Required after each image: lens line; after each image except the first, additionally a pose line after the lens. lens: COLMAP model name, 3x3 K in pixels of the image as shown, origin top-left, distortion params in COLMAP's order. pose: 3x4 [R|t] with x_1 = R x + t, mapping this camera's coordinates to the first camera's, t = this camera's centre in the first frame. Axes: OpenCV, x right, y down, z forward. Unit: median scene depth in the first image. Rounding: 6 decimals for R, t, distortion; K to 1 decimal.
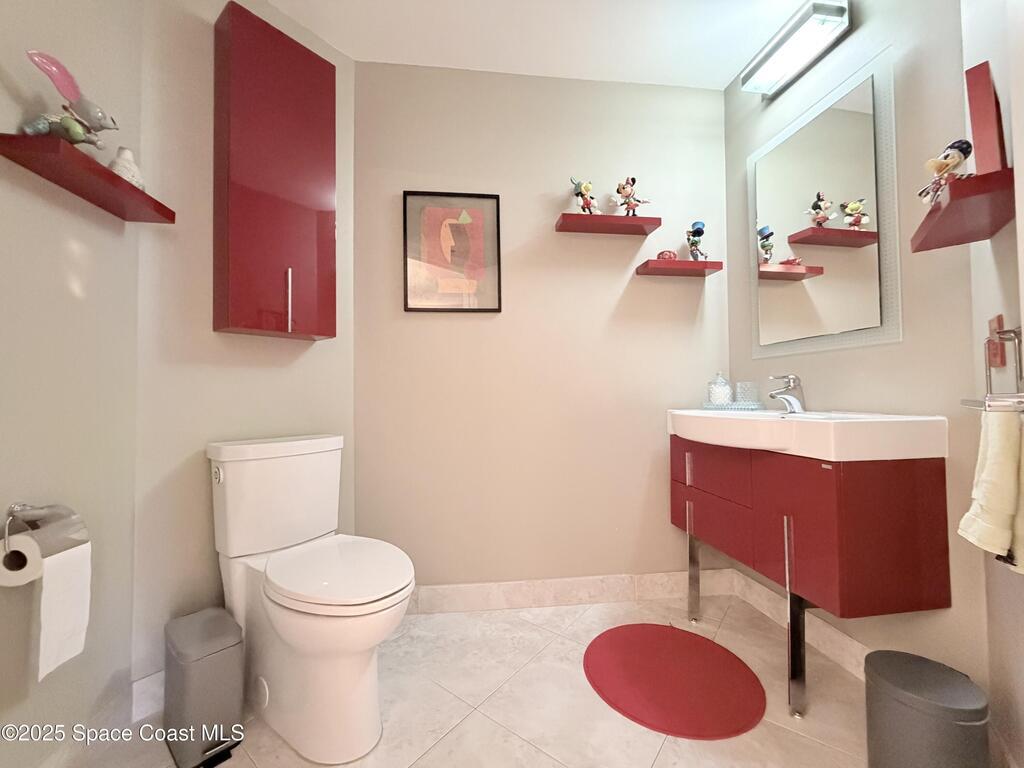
lens RADIAL K [[413.6, 0, 505.7], [0, 413.6, 383.0], [0, 0, 1]] dist [-0.000823, -0.000051]
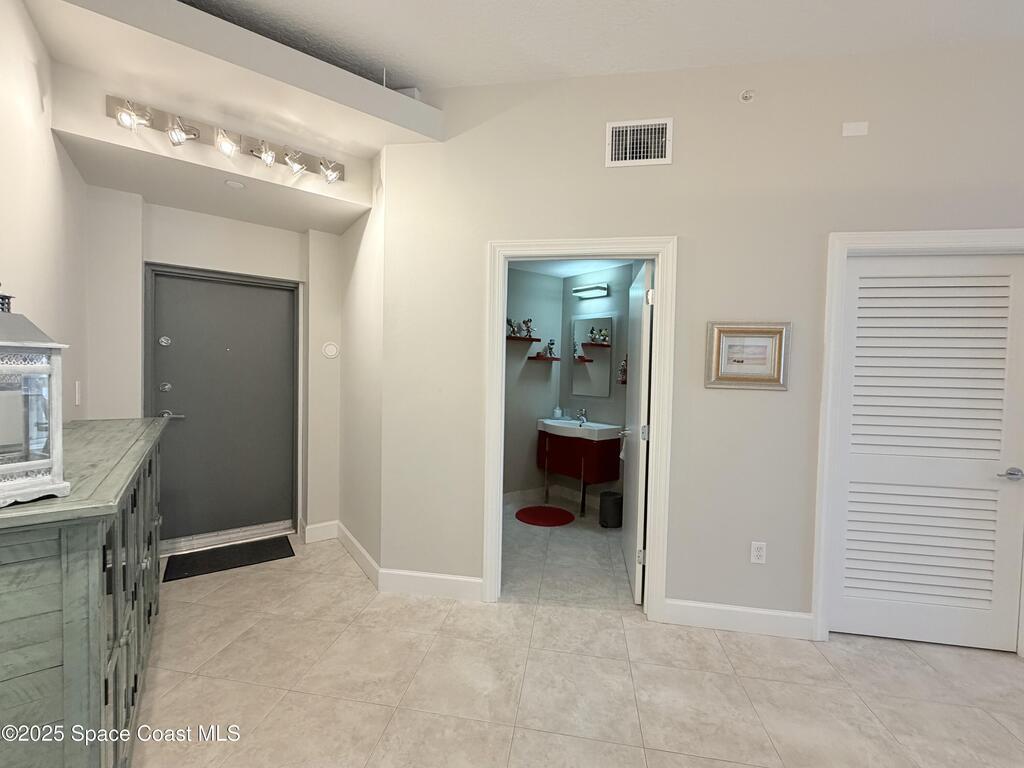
lens RADIAL K [[413.6, 0, 505.7], [0, 413.6, 383.0], [0, 0, 1]] dist [-0.000823, -0.000051]
pose [[0.880834, 0.016225, 0.473147, -0.885902], [-0.042335, 0.998108, 0.044585, -0.240374], [-0.471529, -0.059303, 0.879854, -0.964691]]
